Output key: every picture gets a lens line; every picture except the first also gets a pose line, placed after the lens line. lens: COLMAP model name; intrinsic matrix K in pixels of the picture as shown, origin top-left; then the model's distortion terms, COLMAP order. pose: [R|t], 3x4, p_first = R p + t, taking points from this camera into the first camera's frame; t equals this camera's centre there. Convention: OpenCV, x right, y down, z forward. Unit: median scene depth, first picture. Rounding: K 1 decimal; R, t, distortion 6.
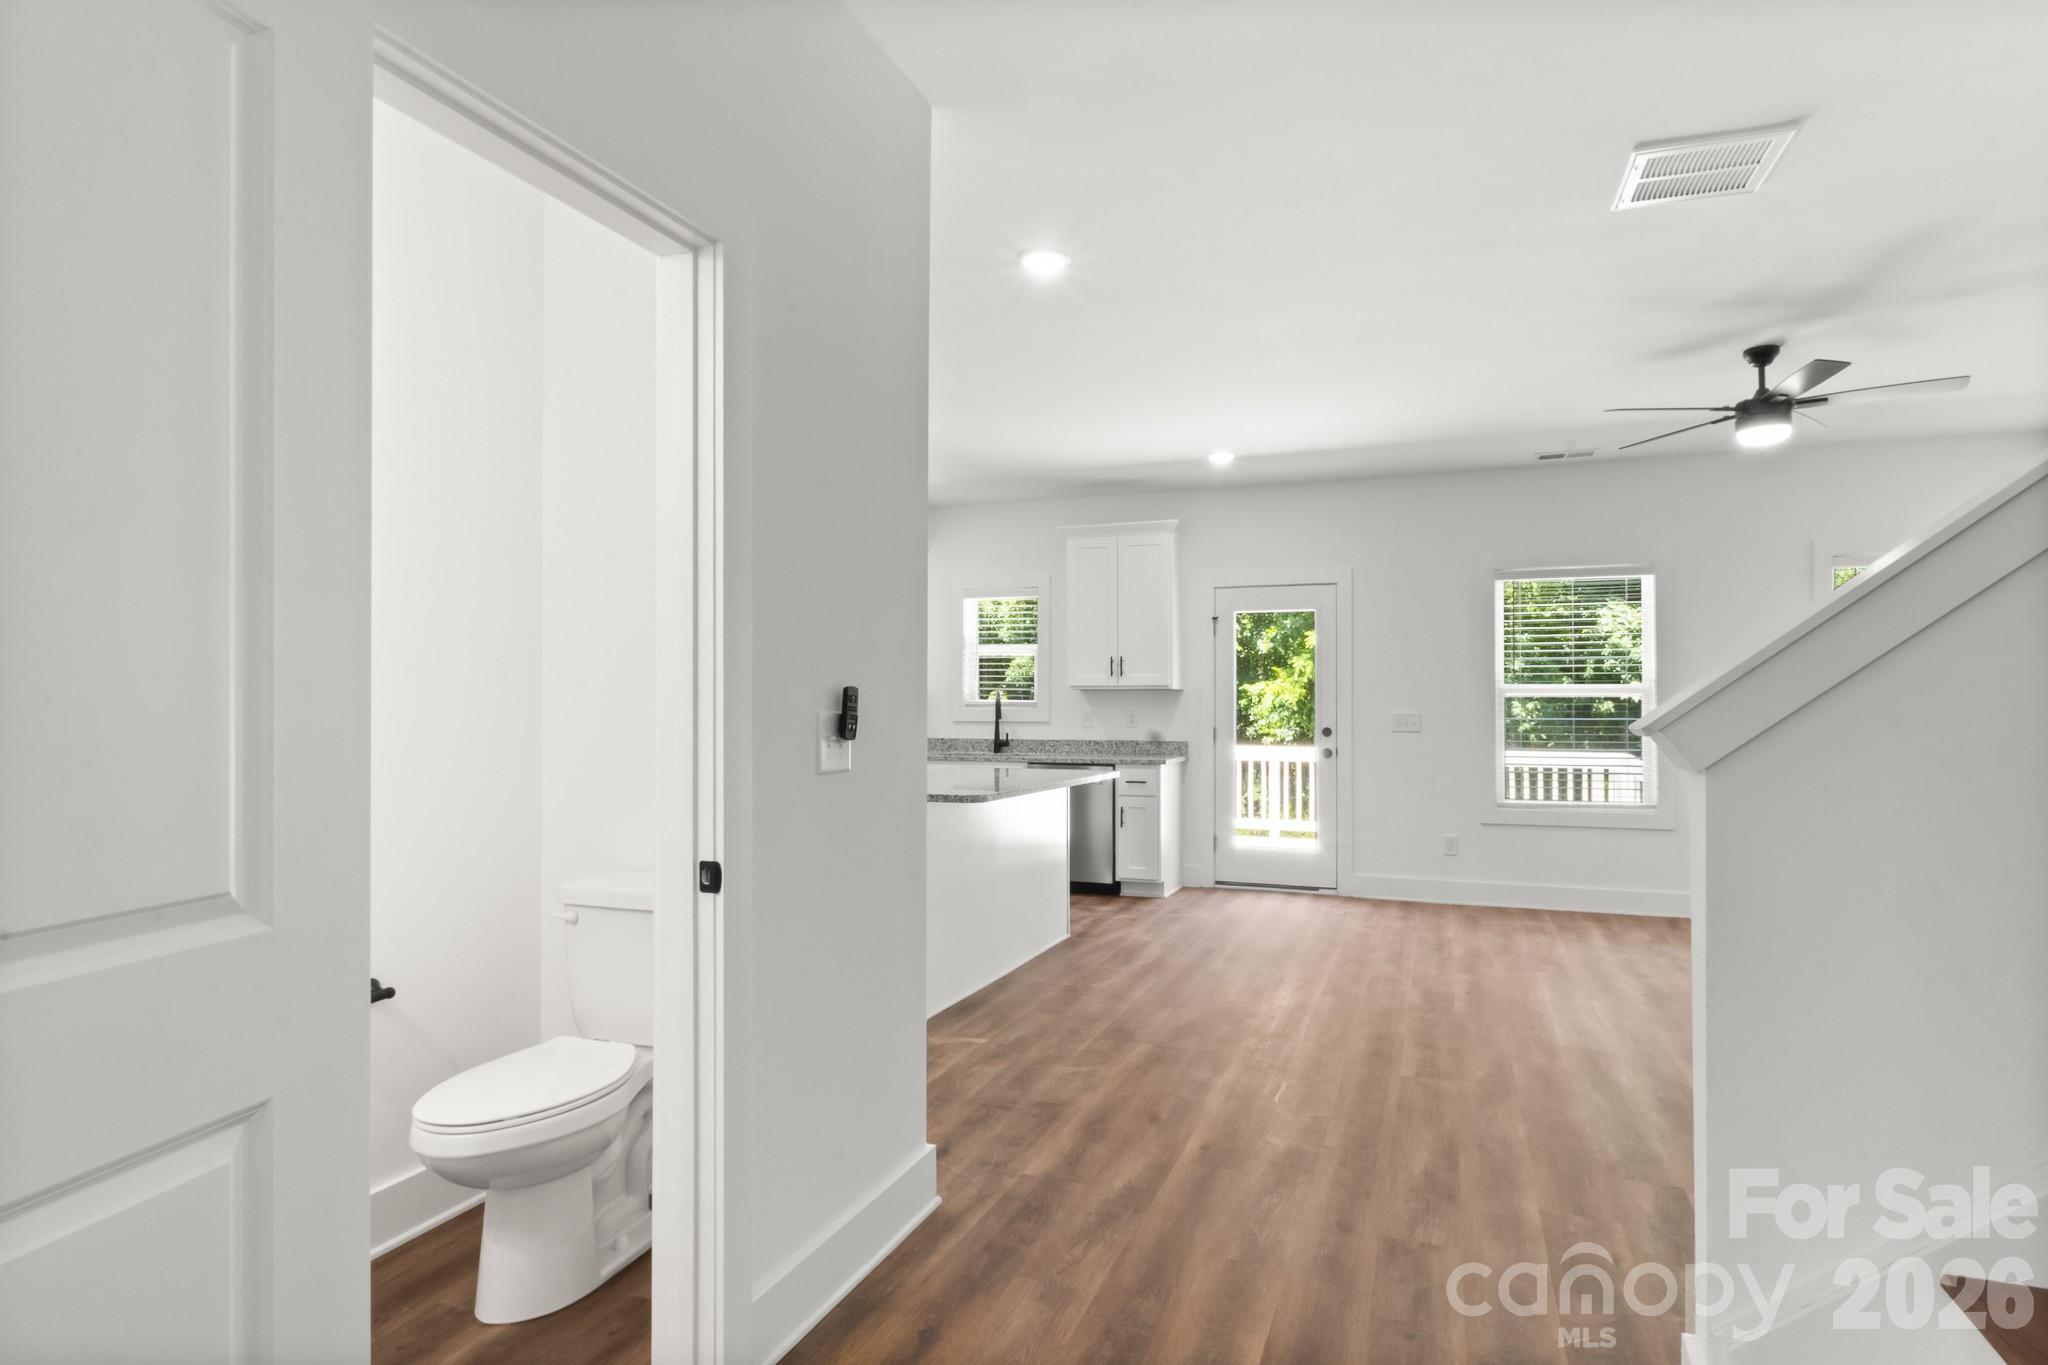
lens RADIAL K [[1134.5, 0, 1024.0], [0, 1134.5, 682.5], [0, 0, 1]] dist [0.003274, -0.000290]
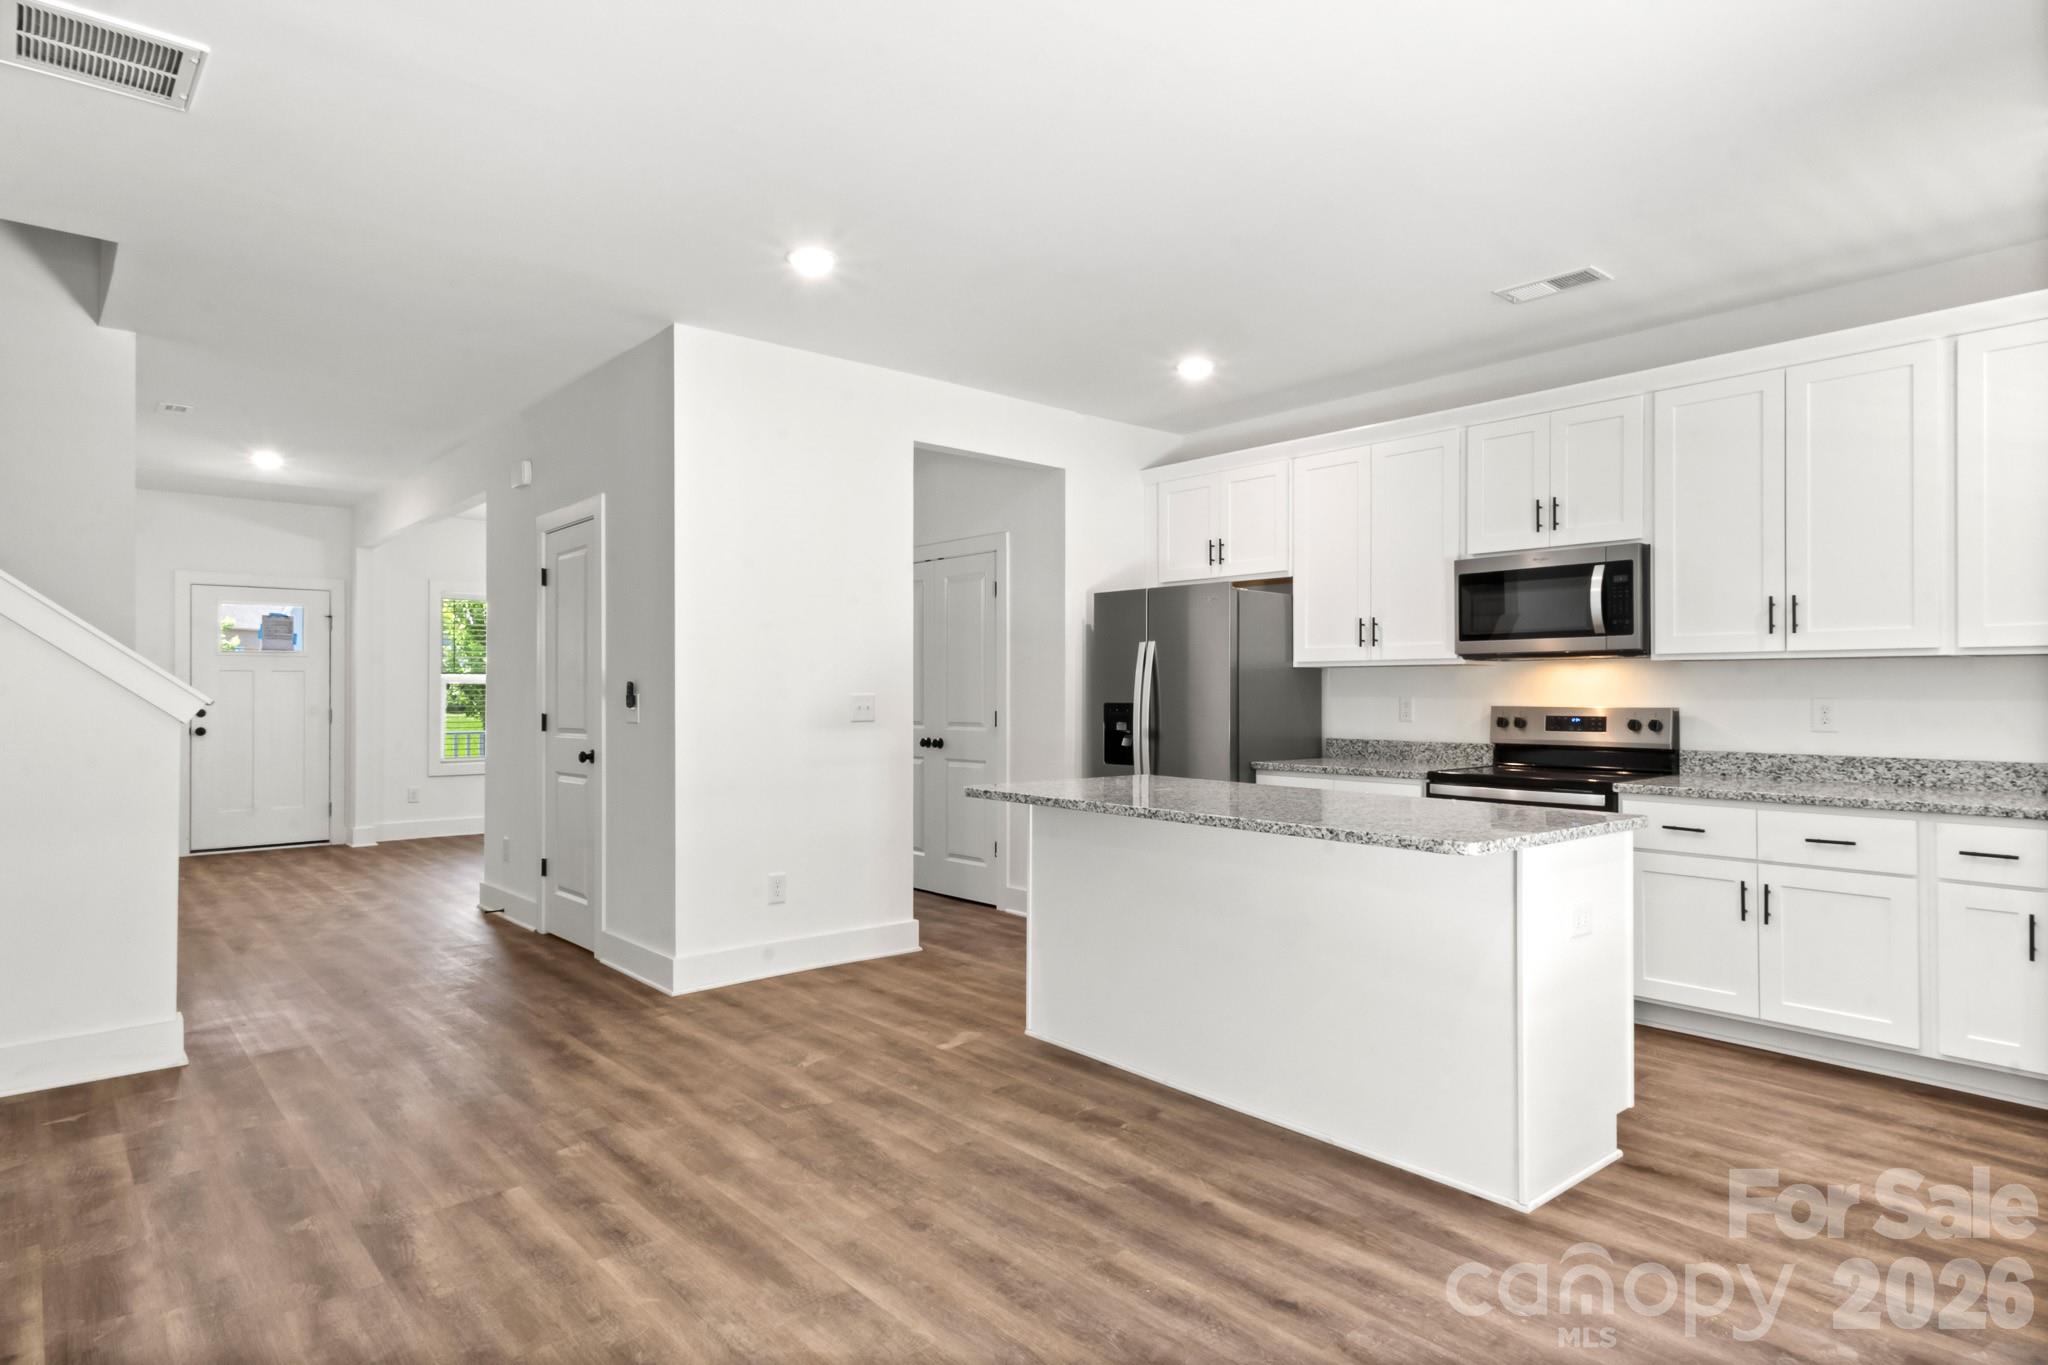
lens RADIAL K [[1134.5, 0, 1024.0], [0, 1134.5, 682.5], [0, 0, 1]] dist [0.003274, -0.000290]
pose [[-0.473924, -0.010090, -0.880508, 0.604949], [0.015971, 0.999671, -0.020052, 0.026736], [0.880421, -0.023565, -0.473607, 1.198745]]
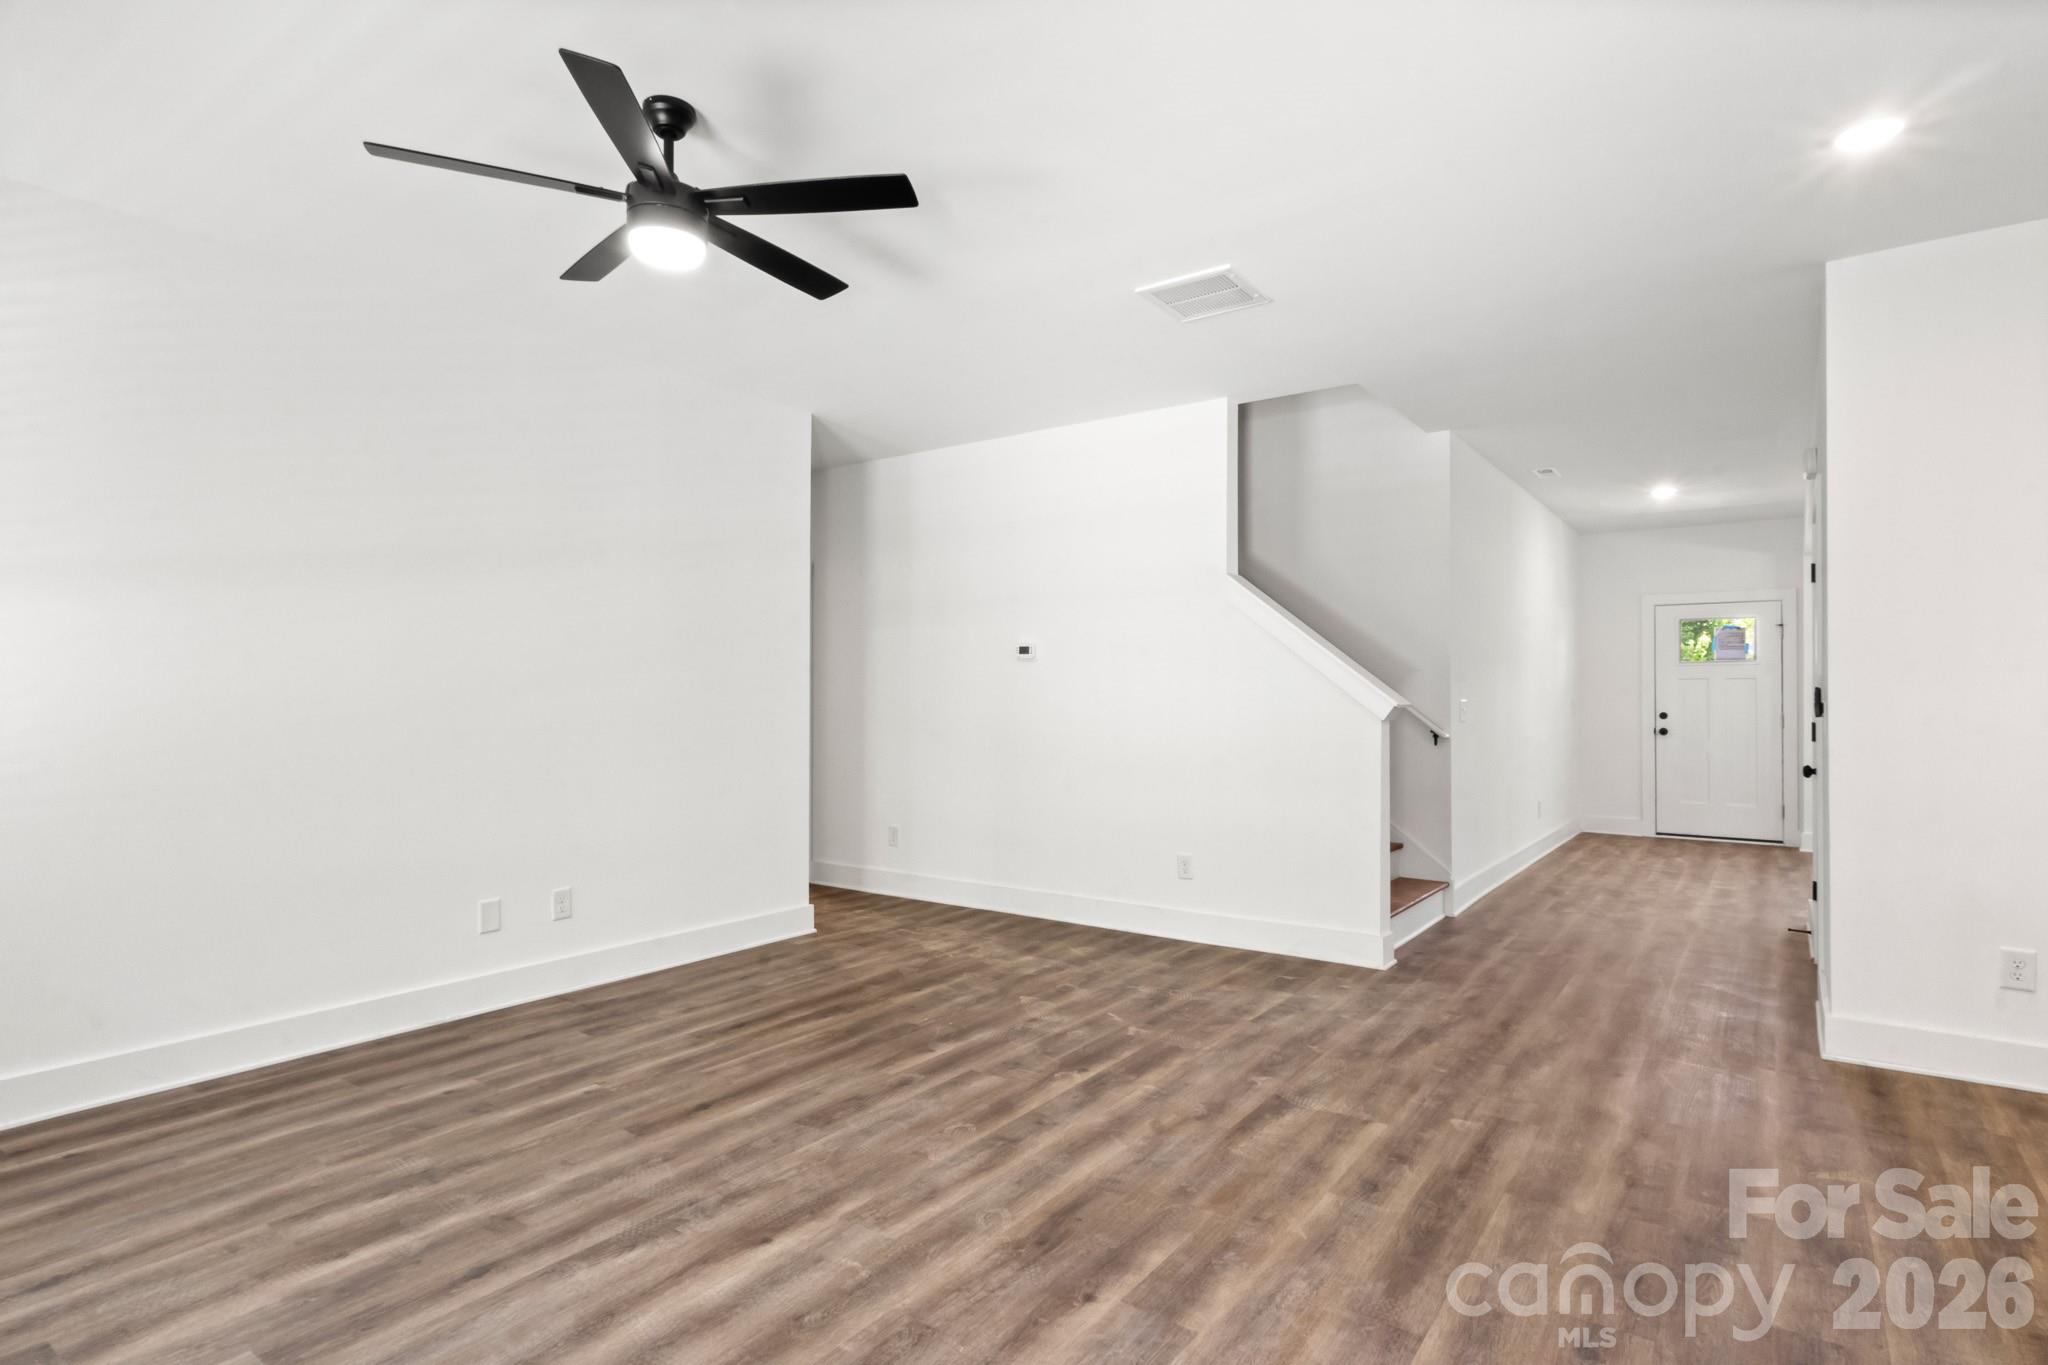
lens RADIAL K [[1035.0, 0, 1041.4], [0, 1035.0, 687.3], [0, 0, 1]] dist [0.008503, 0.001126]
pose [[-0.967327, -0.003090, 0.253515, 0.280999], [-0.010131, 0.999598, -0.026473, 0.028022], [-0.253331, -0.028176, -0.966969, 1.332724]]
